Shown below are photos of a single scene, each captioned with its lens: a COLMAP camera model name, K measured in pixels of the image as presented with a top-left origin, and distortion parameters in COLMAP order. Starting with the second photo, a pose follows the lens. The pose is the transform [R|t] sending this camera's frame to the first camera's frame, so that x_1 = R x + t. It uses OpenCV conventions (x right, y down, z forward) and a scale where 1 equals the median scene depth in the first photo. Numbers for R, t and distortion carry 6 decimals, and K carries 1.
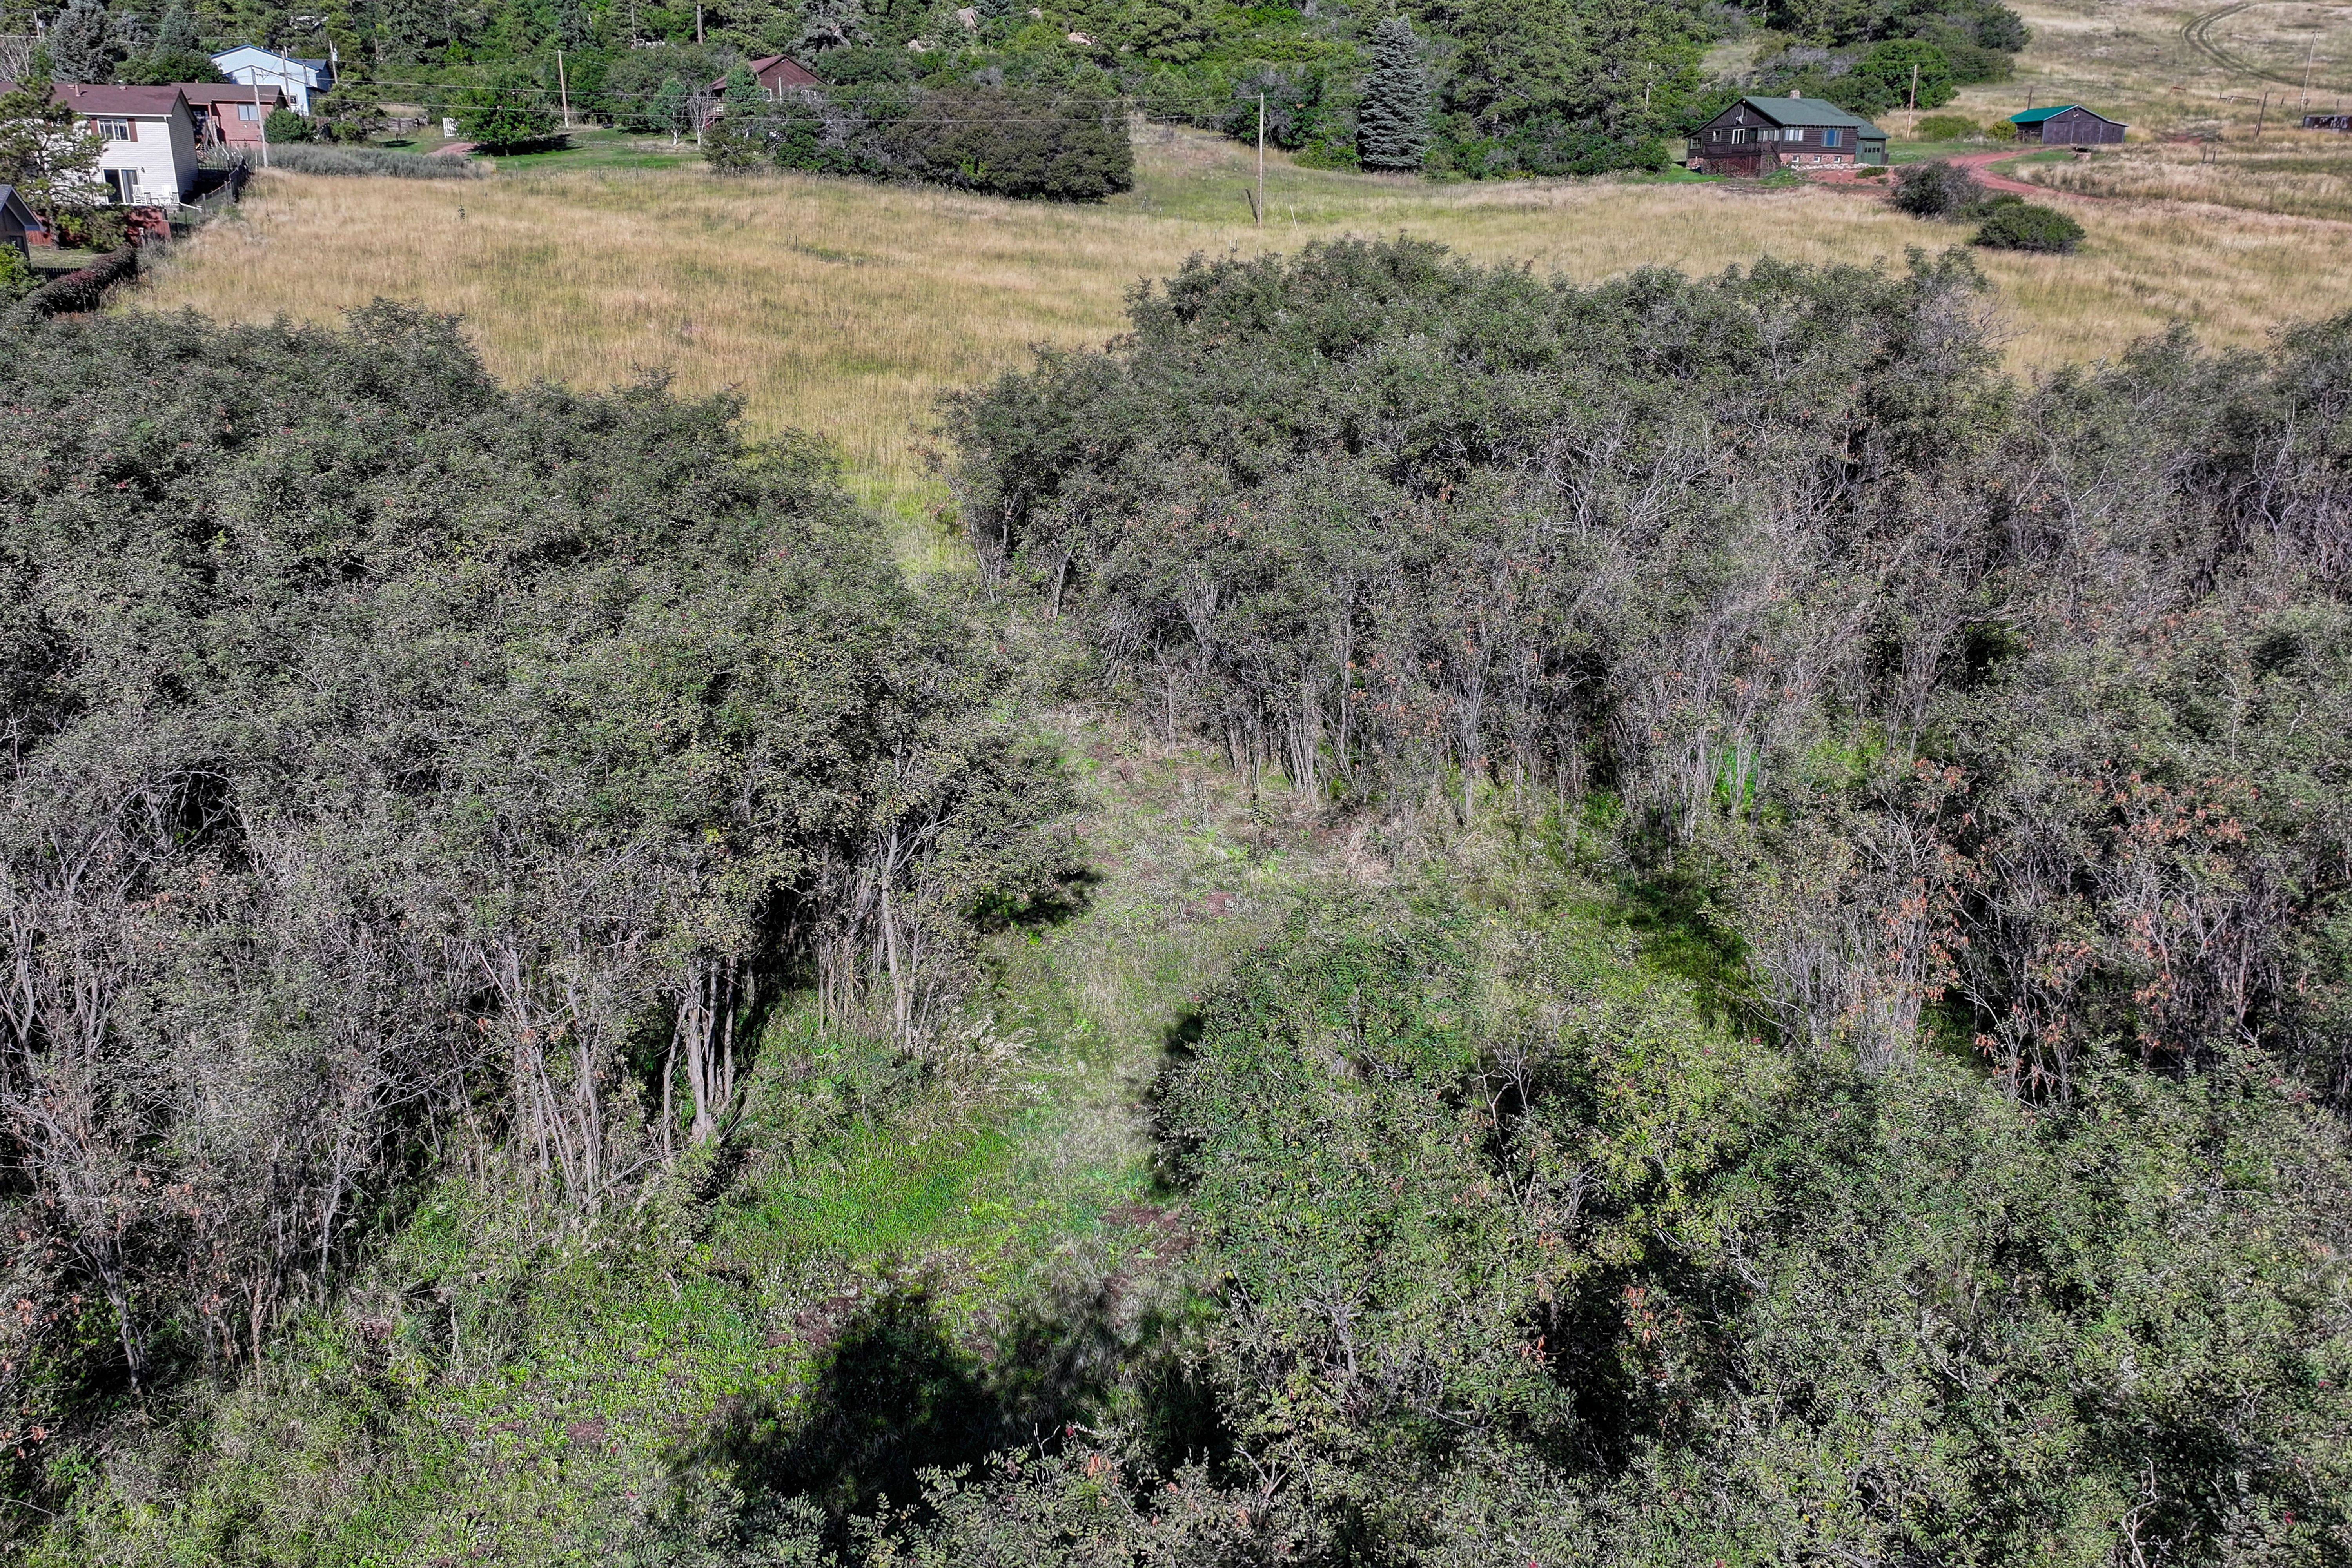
lens RADIAL K [[1939.8, 0, 1161.0], [0, 1939.8, 782.0], [0, 0, 1]] dist [0.068595, -0.068377]
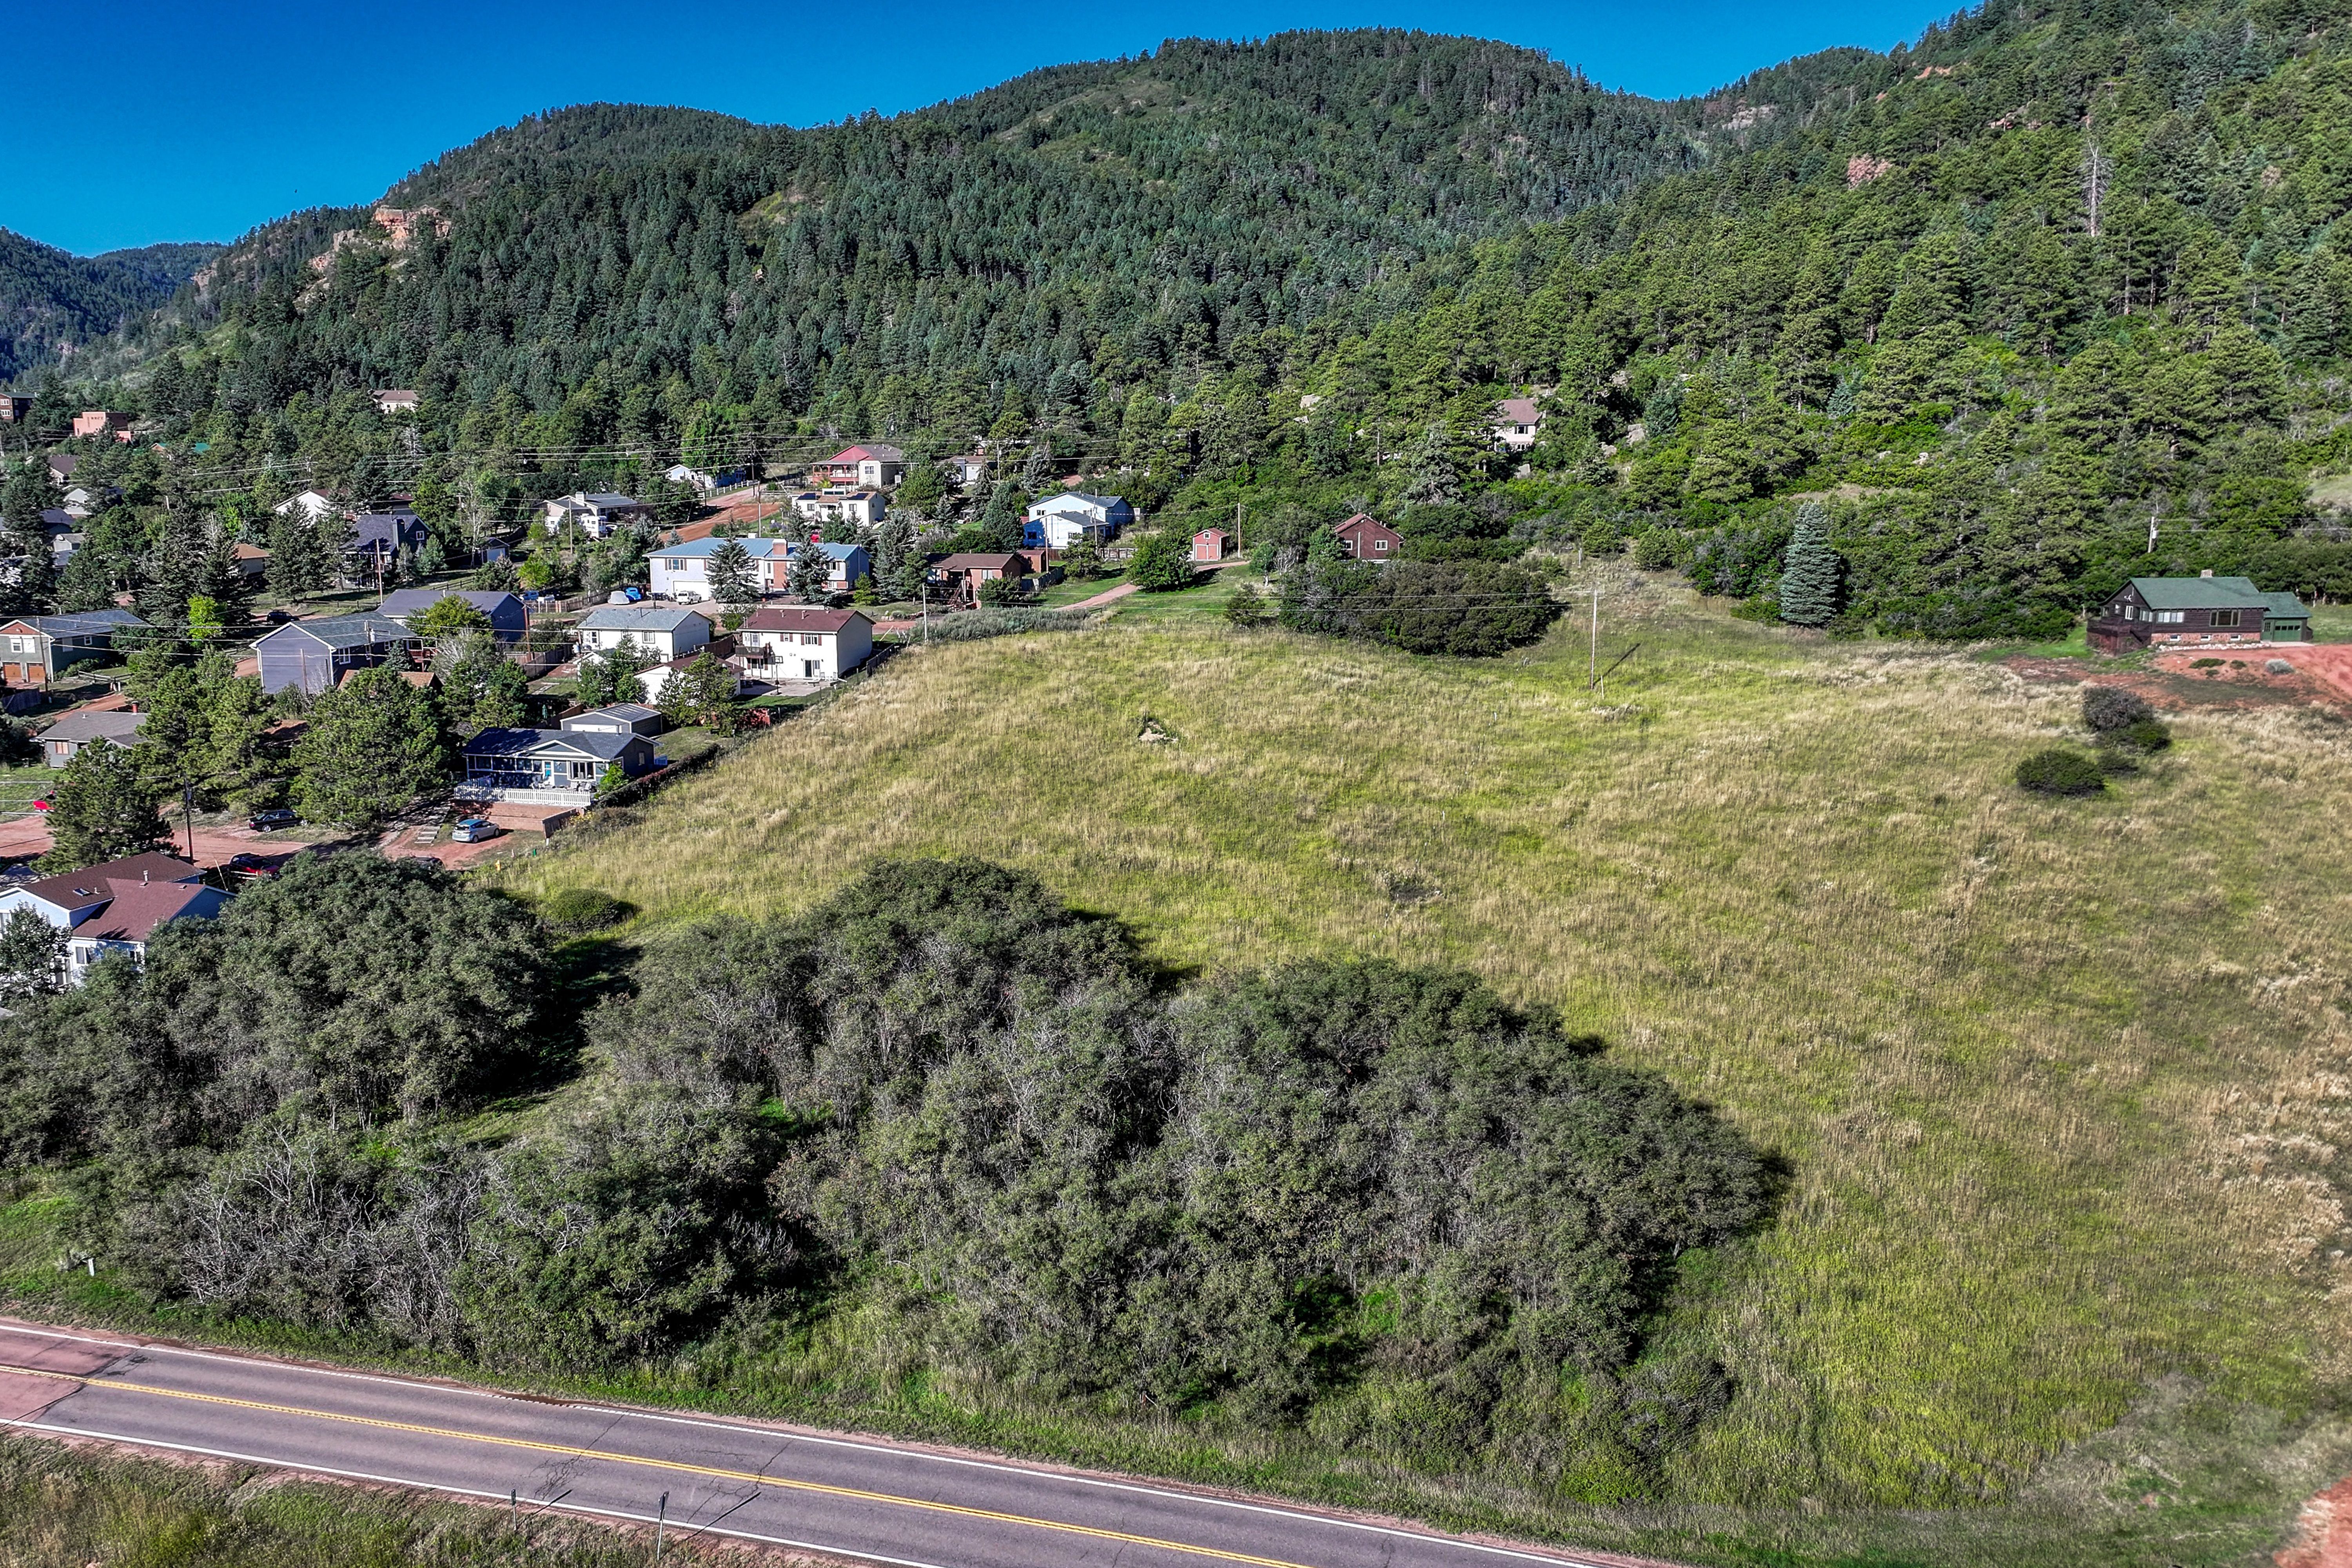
lens RADIAL K [[2104.2, 0, 1042.8], [0, 2104.2, 811.6], [0, 0, 1]] dist [0.073815, -0.082825]
pose [[0.815273, 0.096622, -0.570959, 0.485430], [-0.151378, 0.987257, -0.049081, -0.071883], [0.558940, 0.126445, 0.819510, -0.283149]]
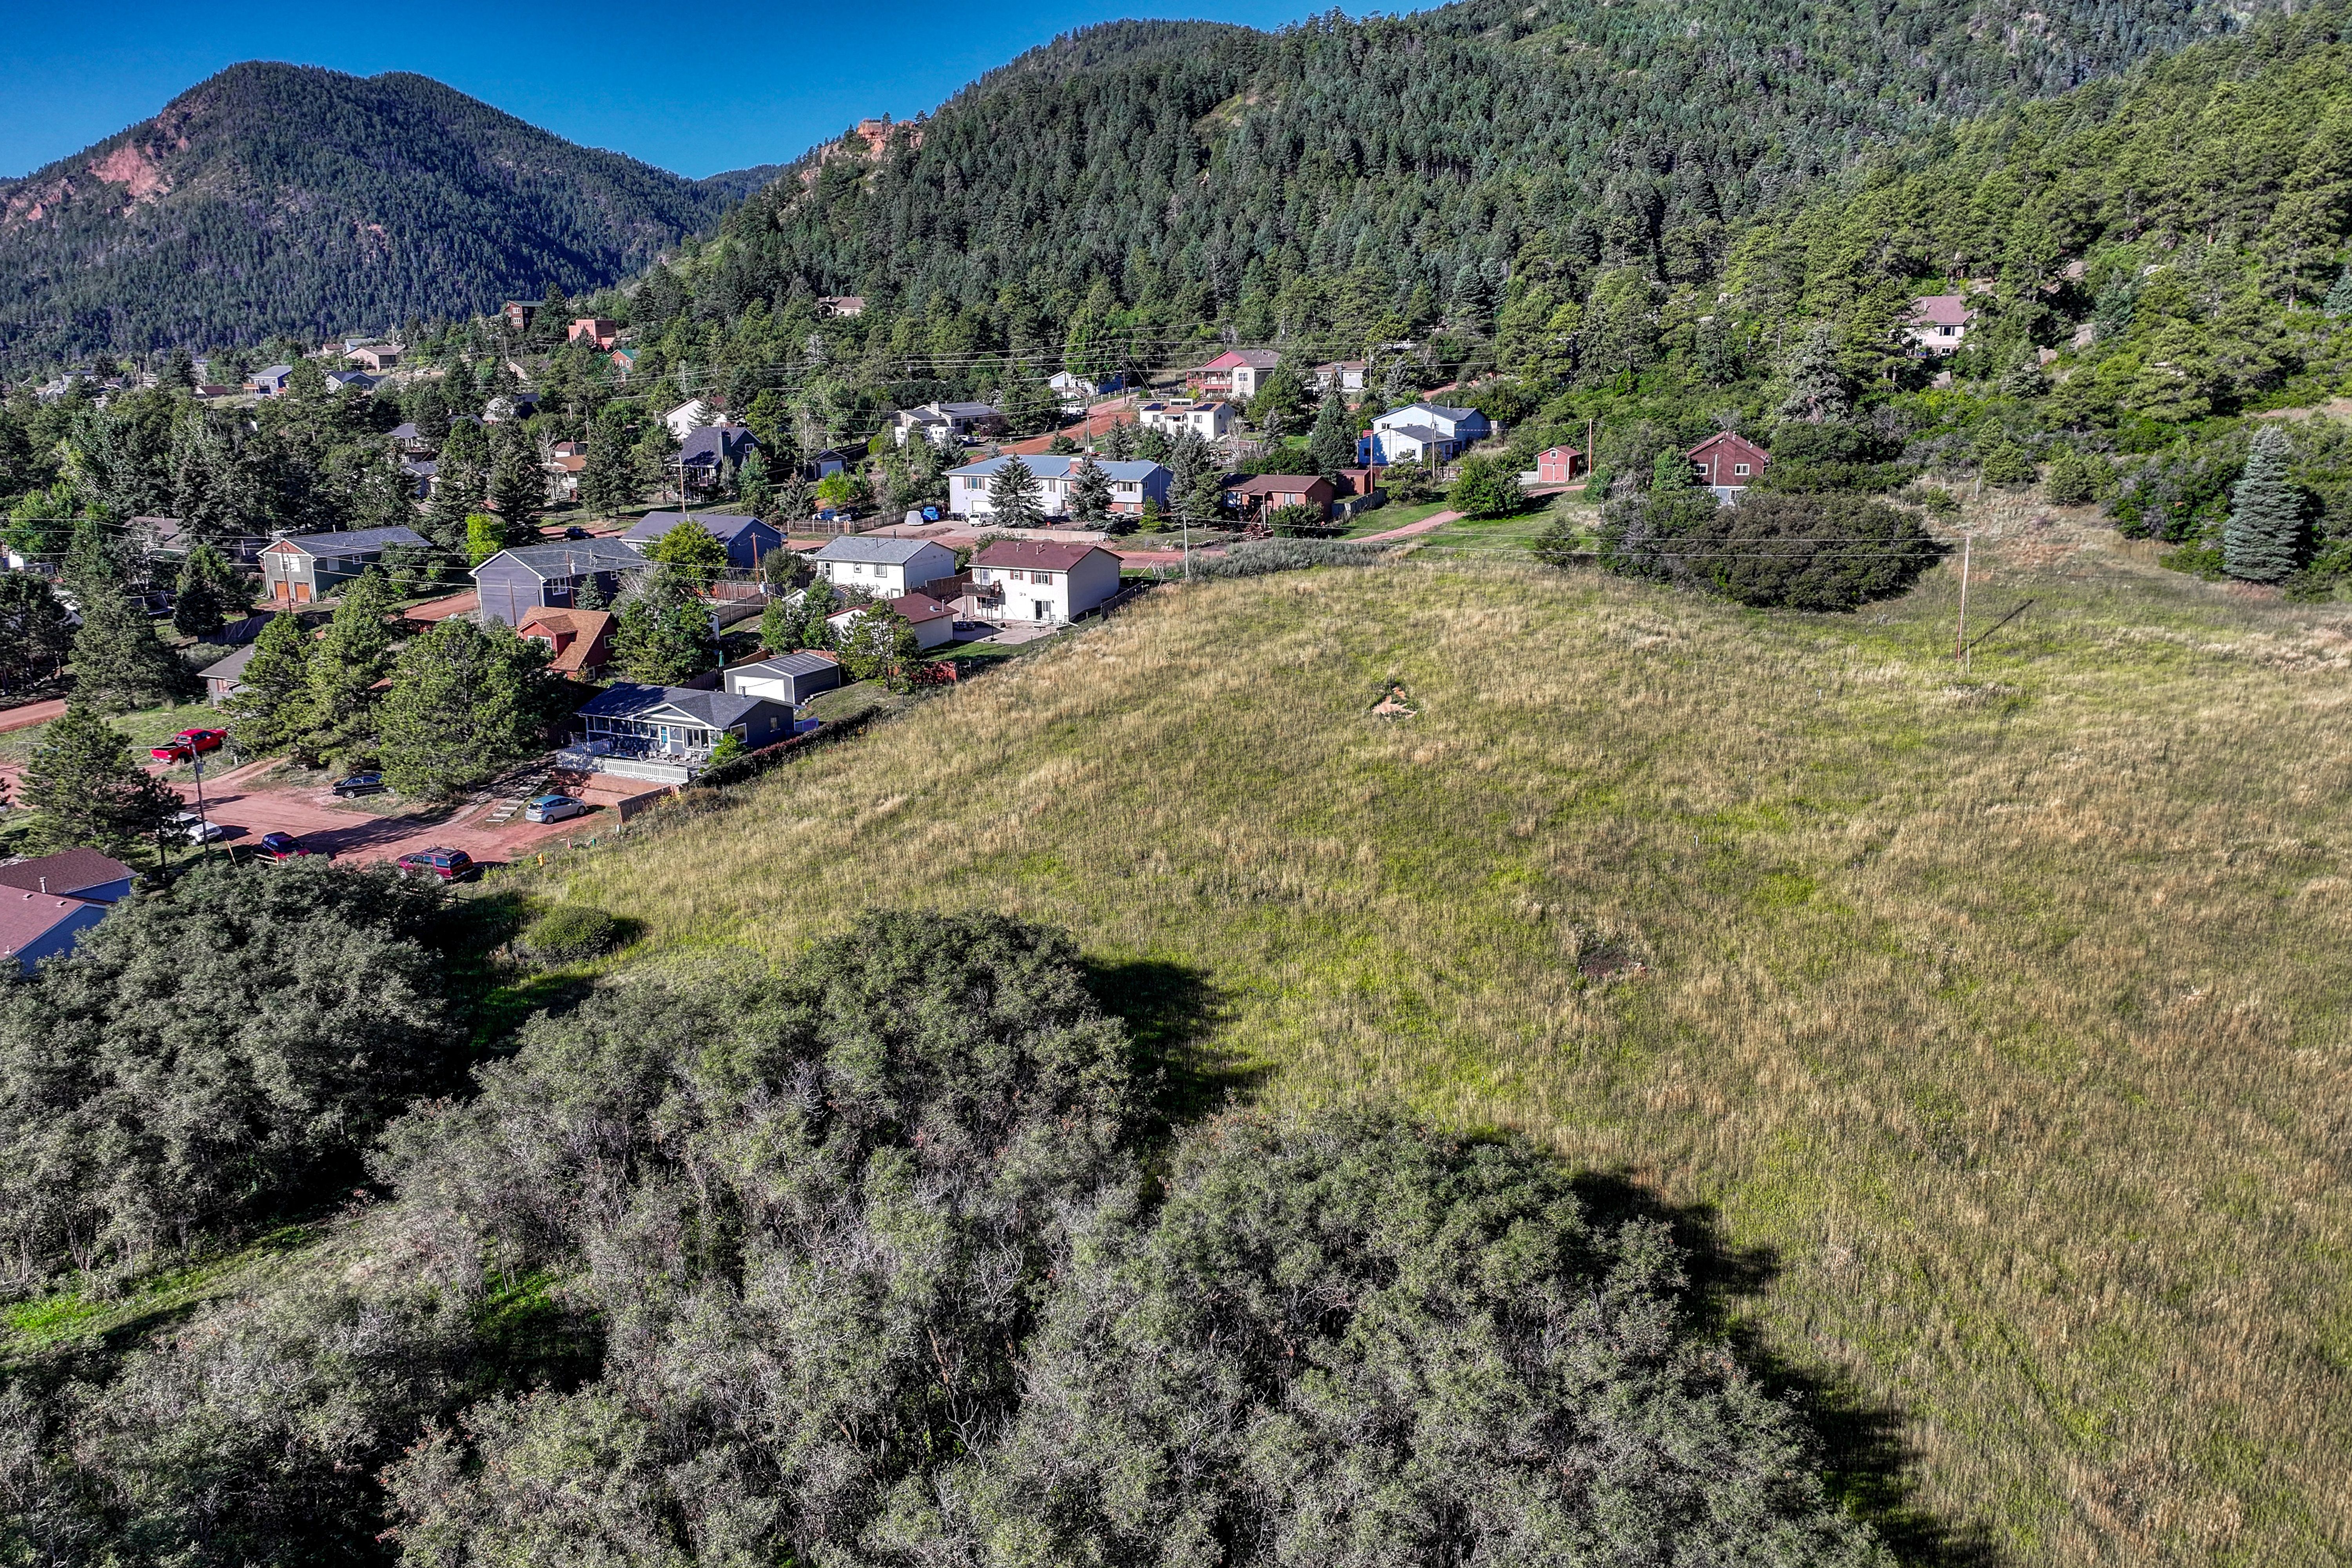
lens RADIAL K [[1939.8, 0, 1160.0], [0, 1939.8, 785.9], [0, 0, 1]] dist [0.068595, -0.068377]
pose [[0.686696, 0.156870, -0.709817, 0.447109], [-0.187732, 0.981585, 0.035314, -0.151805], [0.702286, 0.109005, 0.703500, -0.024498]]
